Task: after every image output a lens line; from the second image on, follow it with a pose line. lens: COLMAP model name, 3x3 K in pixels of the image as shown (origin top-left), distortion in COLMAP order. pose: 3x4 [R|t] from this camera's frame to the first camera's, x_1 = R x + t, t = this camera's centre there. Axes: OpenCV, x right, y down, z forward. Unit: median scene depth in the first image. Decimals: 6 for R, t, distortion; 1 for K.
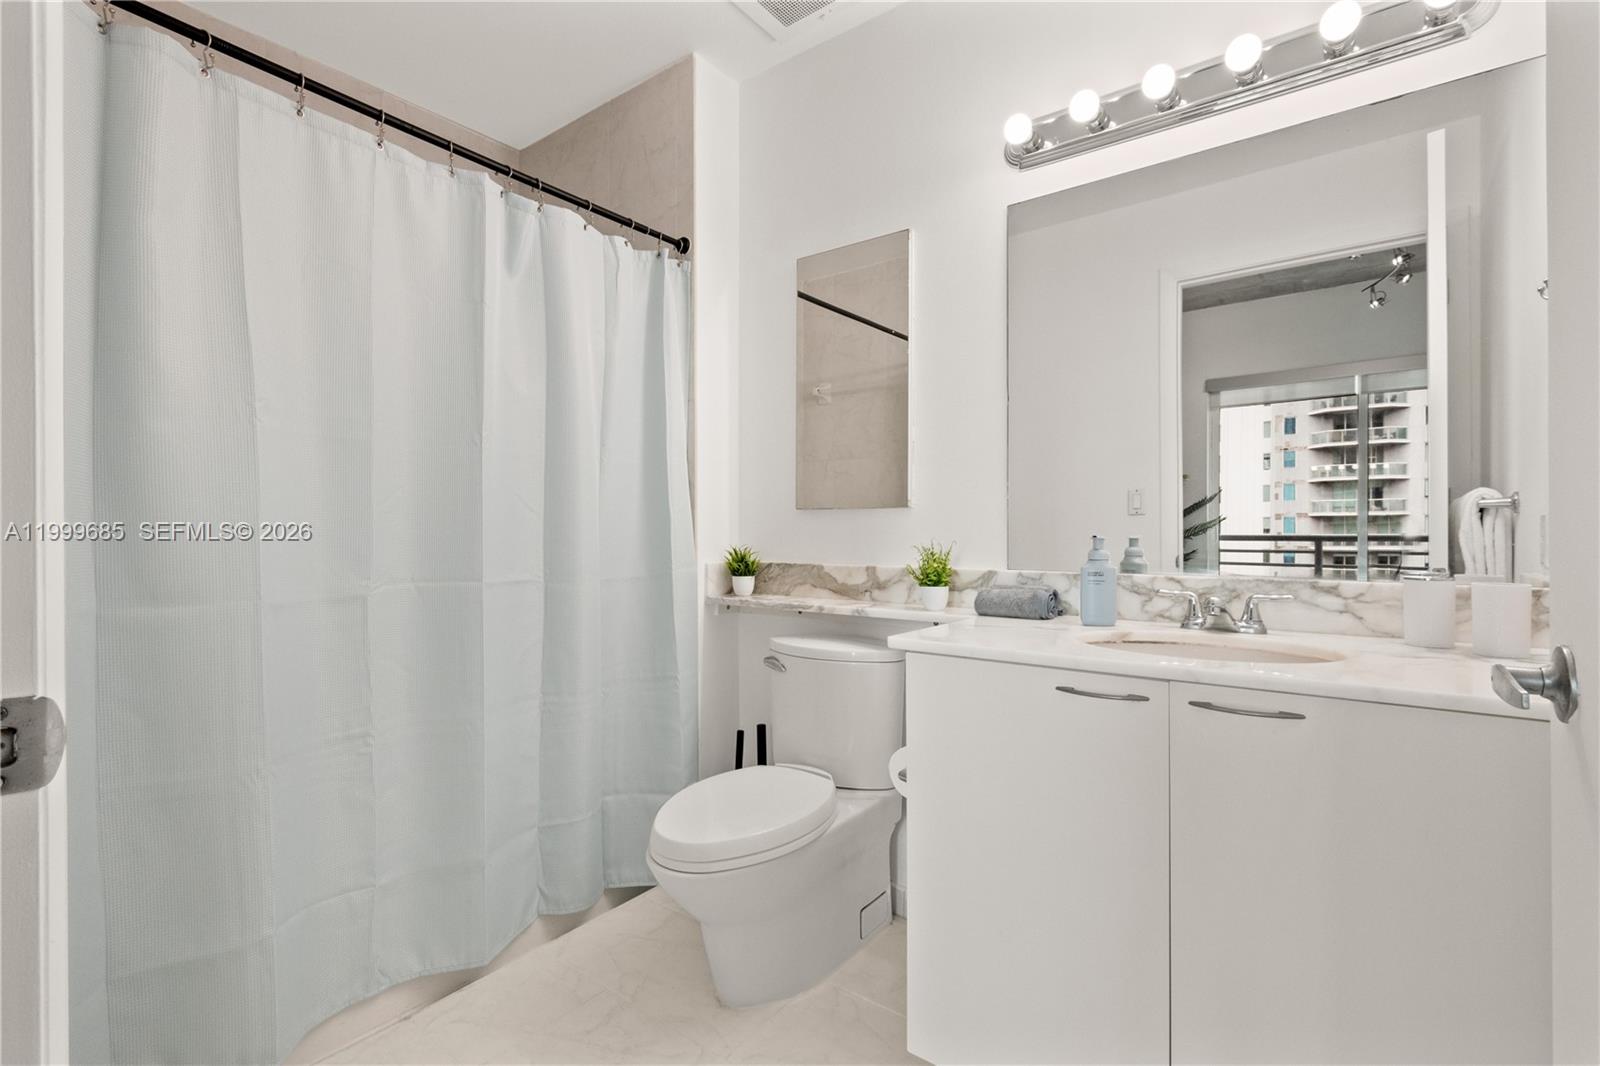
lens RADIAL K [[734.2, 0, 802.0], [0, 734.2, 530.1], [0, 0, 1]] dist [-0.004333, 0.001210]
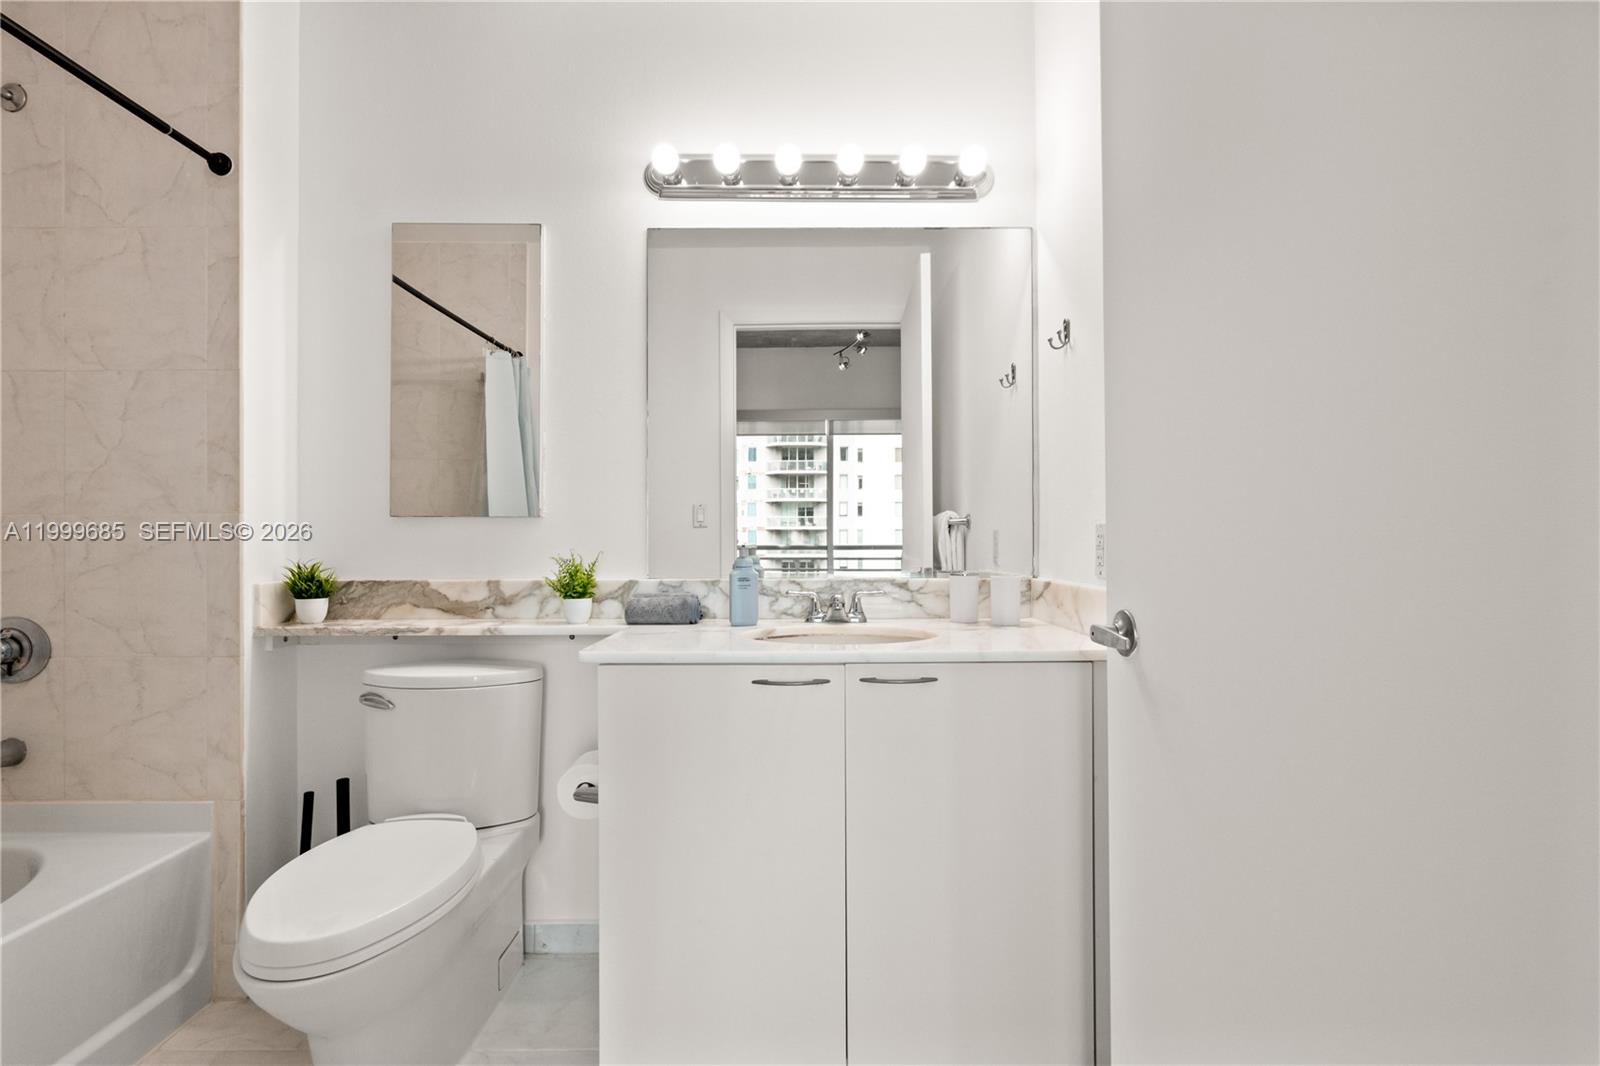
lens RADIAL K [[734.2, 0, 804.1], [0, 734.2, 535.5], [0, 0, 1]] dist [-0.004333, 0.001210]
pose [[0.790624, 0.003636, 0.612292, -0.166973], [0.001349, 0.999970, -0.007681, 0.001226], [-0.612301, 0.006899, 0.790595, 0.044081]]
